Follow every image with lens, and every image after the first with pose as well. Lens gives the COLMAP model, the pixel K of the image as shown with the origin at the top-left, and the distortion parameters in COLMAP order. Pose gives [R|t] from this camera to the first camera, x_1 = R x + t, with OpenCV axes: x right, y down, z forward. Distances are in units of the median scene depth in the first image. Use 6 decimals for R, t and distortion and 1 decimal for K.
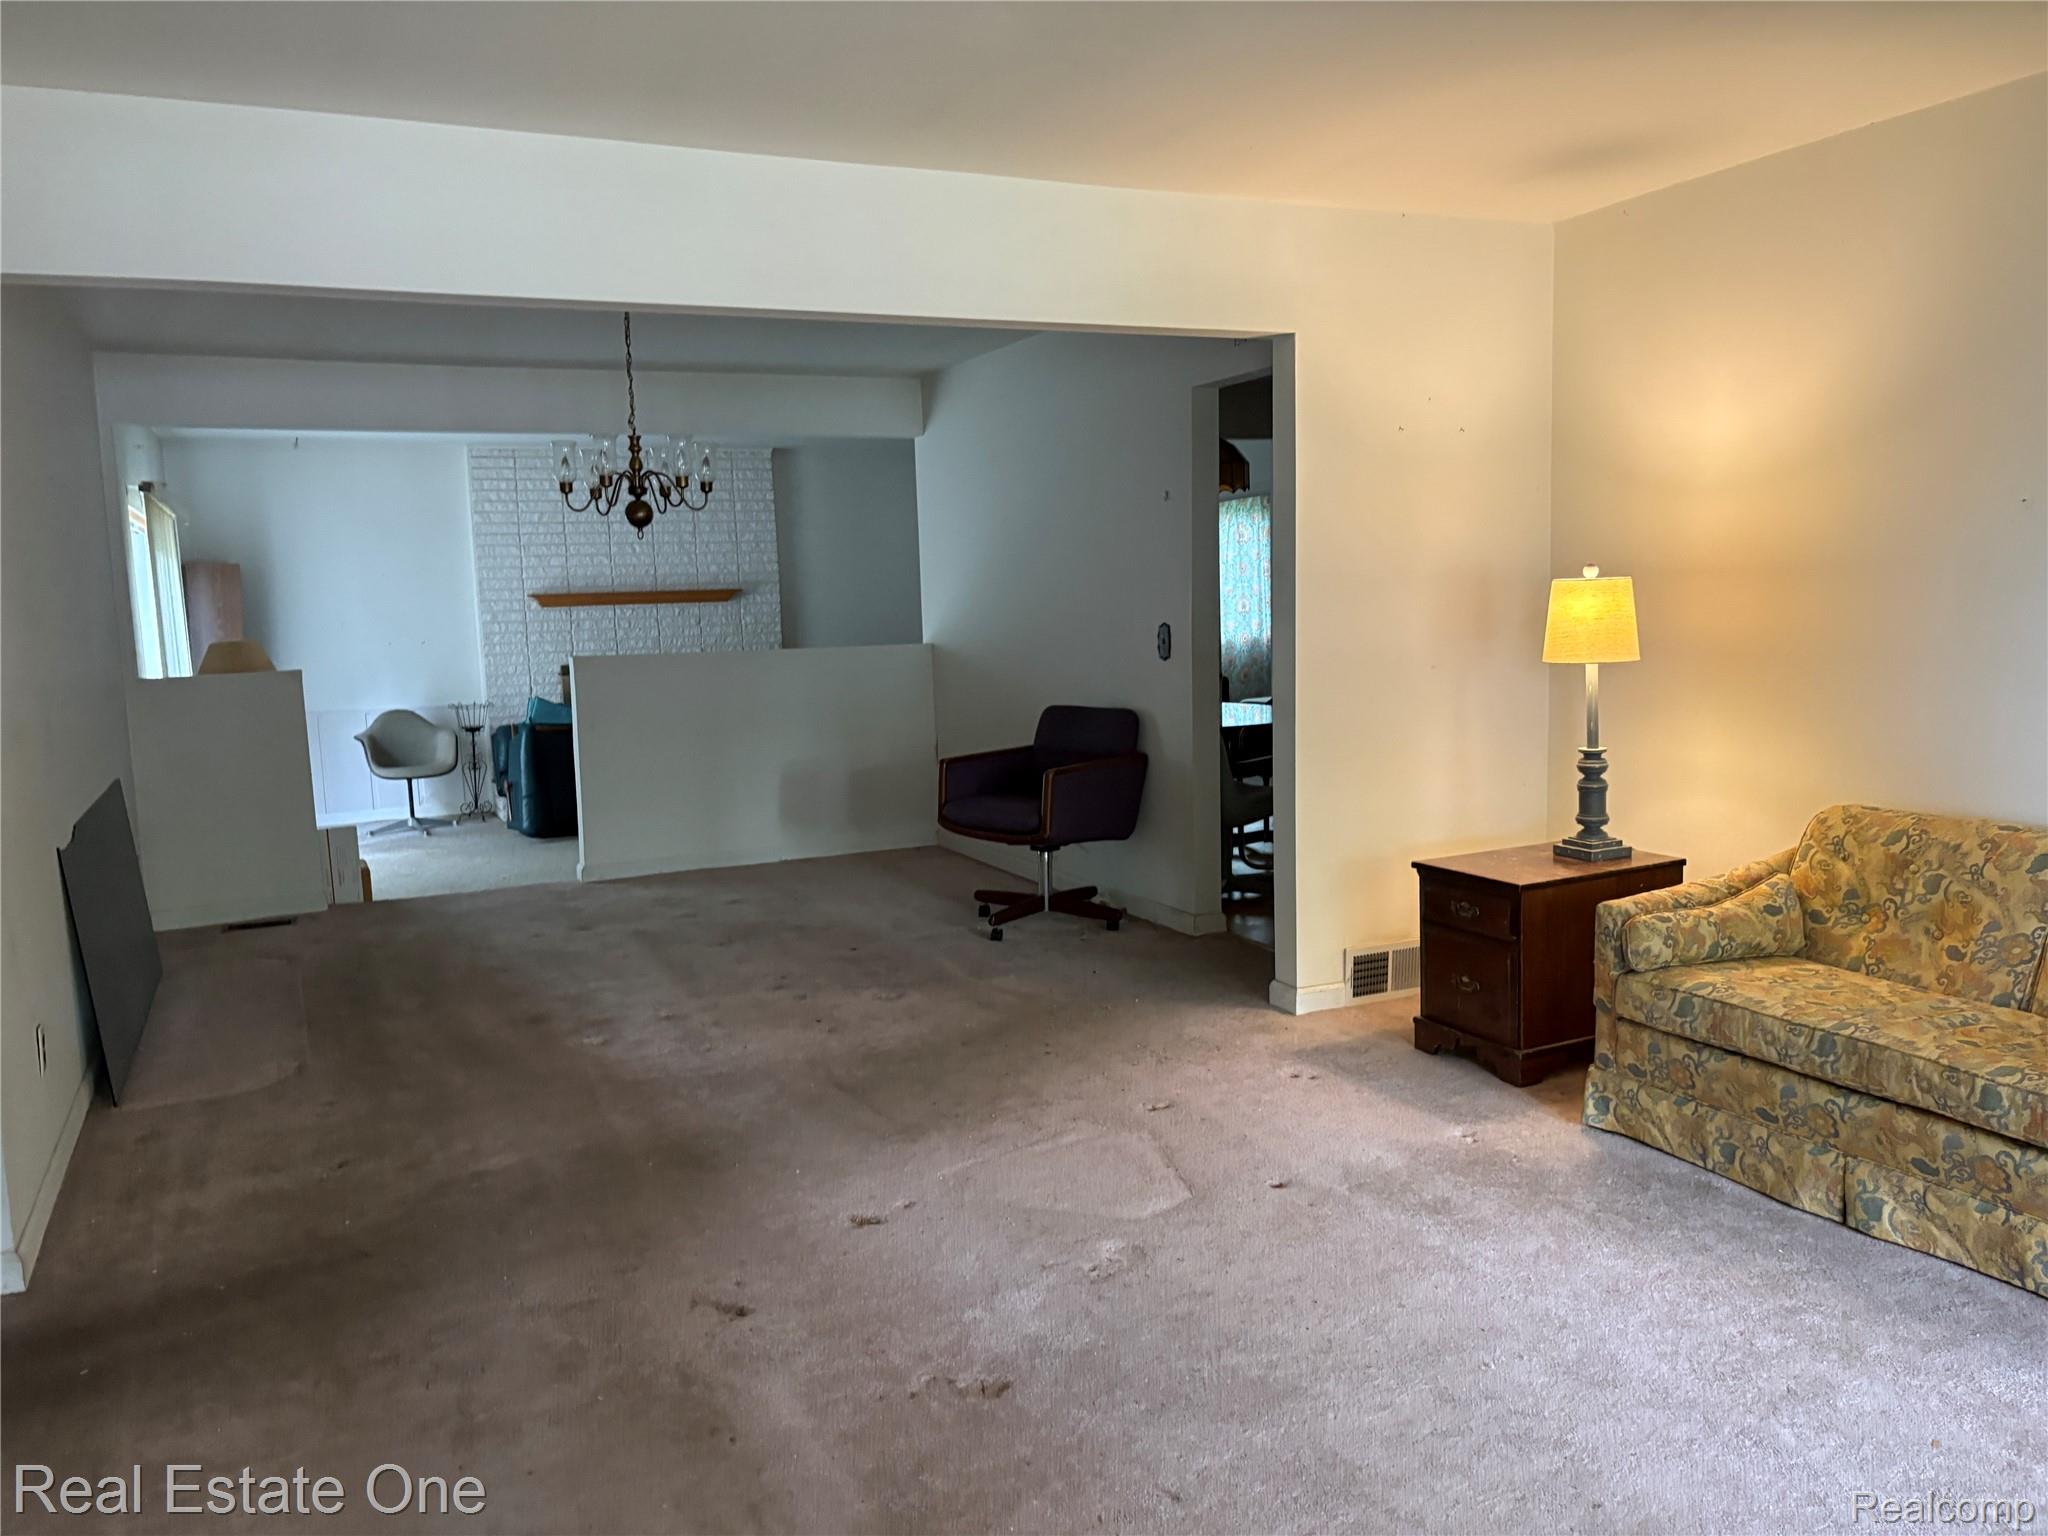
lens RADIAL K [[1537.9, 0, 1019.4], [0, 1537.9, 766.6], [0, 0, 1]] dist [0.010778, 0.001095]
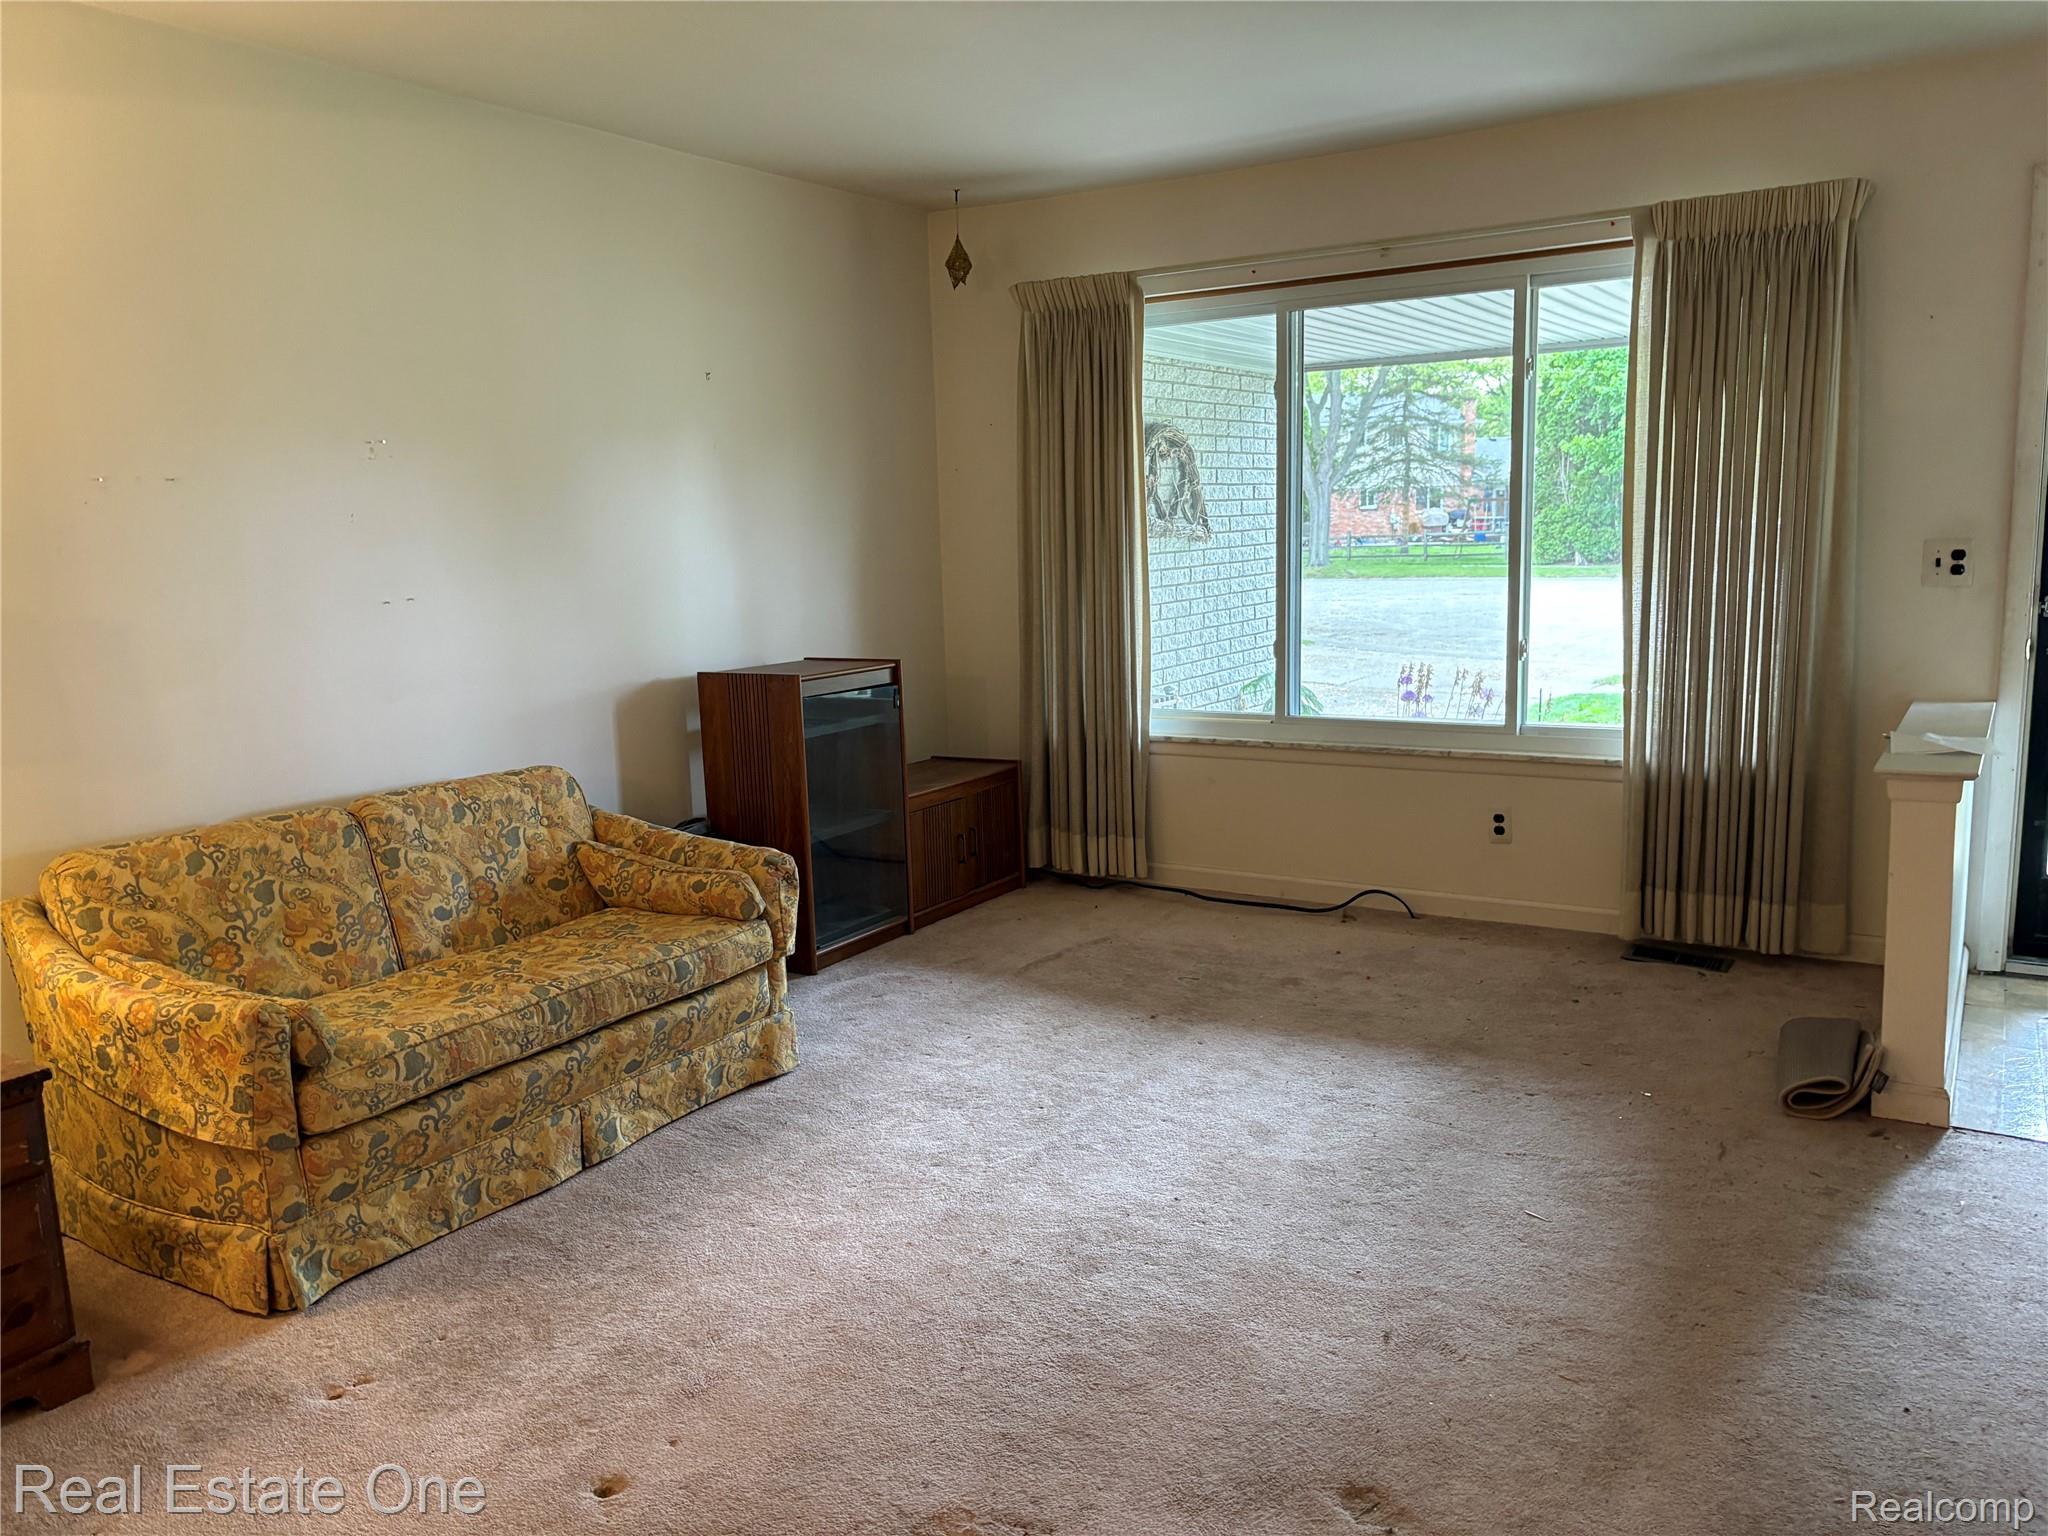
lens RADIAL K [[1537.9, 0, 1019.4], [0, 1537.9, 766.6], [0, 0, 1]] dist [0.010778, 0.001095]
pose [[-0.531542, -0.087261, 0.842525, -0.431024], [0.148737, 0.969608, 0.194260, -0.113097], [-0.833871, 0.228572, -0.502409, 1.116623]]
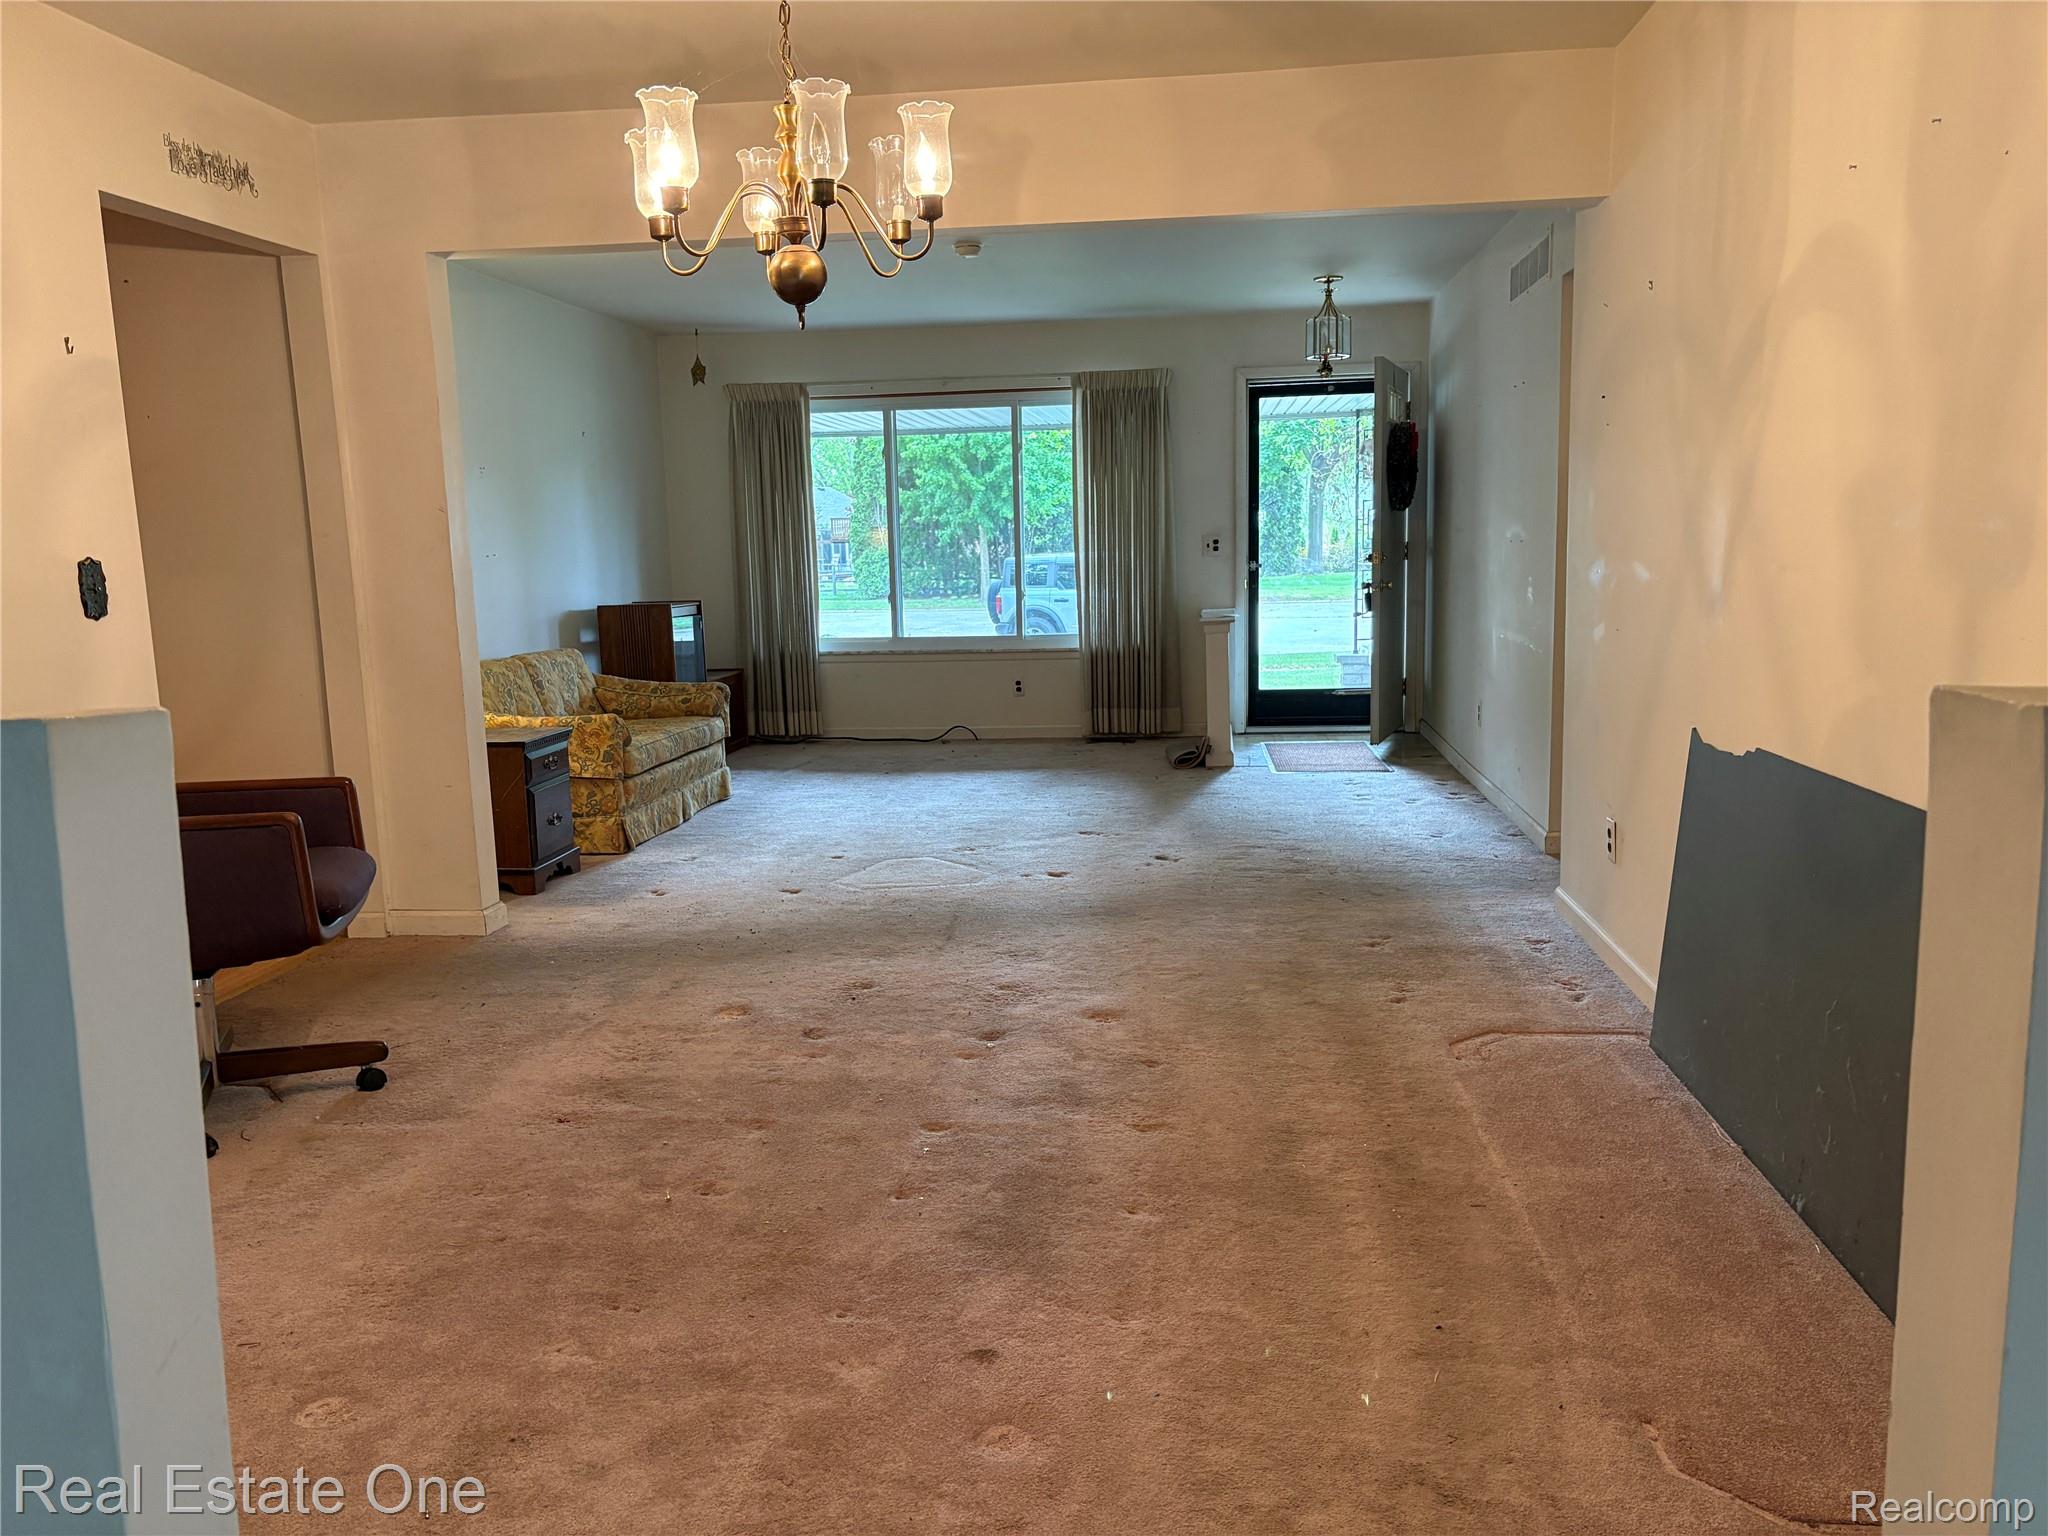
lens RADIAL K [[1519.7, 0, 1024.8], [0, 1519.7, 776.7], [0, 0, 1]] dist [0.125724, -0.000211]
pose [[-0.843489, -0.026621, 0.536487, -0.927668], [0.117363, 0.965506, 0.232433, -0.187819], [-0.524169, 0.259018, -0.811269, 2.259290]]
